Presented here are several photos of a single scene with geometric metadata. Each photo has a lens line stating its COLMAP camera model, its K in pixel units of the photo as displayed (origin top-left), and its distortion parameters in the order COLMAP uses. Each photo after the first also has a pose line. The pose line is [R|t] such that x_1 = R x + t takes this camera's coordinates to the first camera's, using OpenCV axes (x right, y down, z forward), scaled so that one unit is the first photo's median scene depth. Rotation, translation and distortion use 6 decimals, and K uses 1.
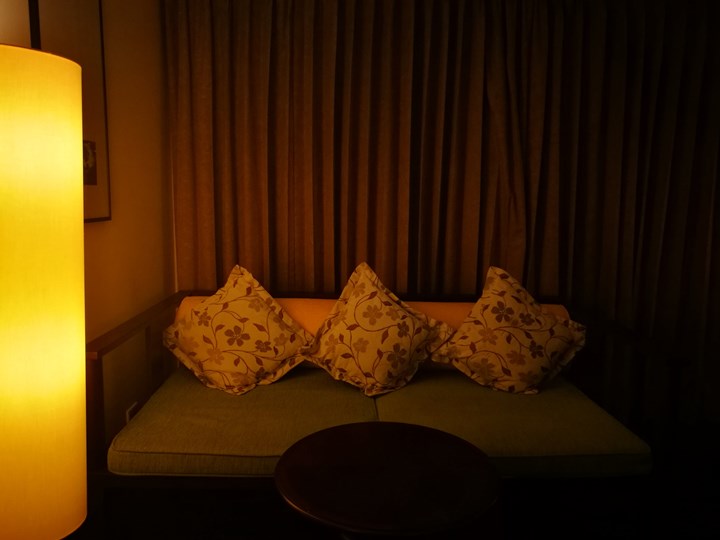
lens RADIAL K [[542.5, 0, 360.0], [0, 542.5, 270.0], [0, 0, 1]] dist [-0.003508, -0.001294]
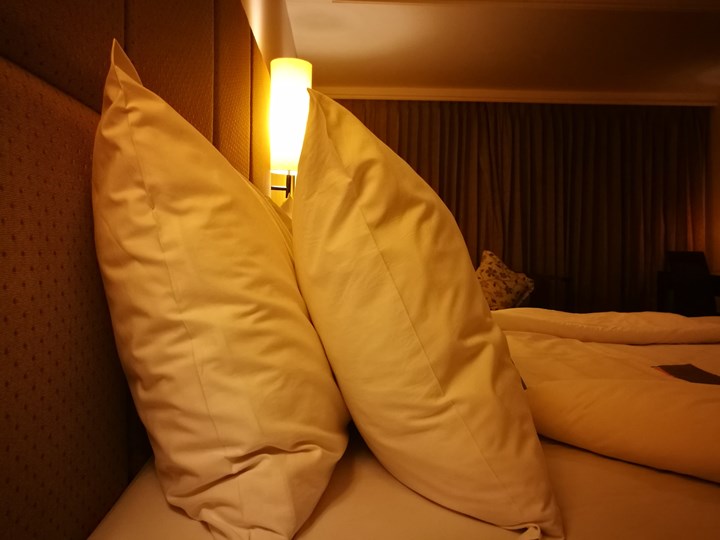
lens RADIAL K [[542.5, 0, 360.0], [0, 542.5, 270.0], [0, 0, 1]] dist [-0.003508, -0.001294]
pose [[0.999908, -0.004858, 0.012661, -0.232384], [0.006137, 0.994660, -0.103021, 0.265820], [-0.012093, 0.103089, 0.994599, -0.931921]]
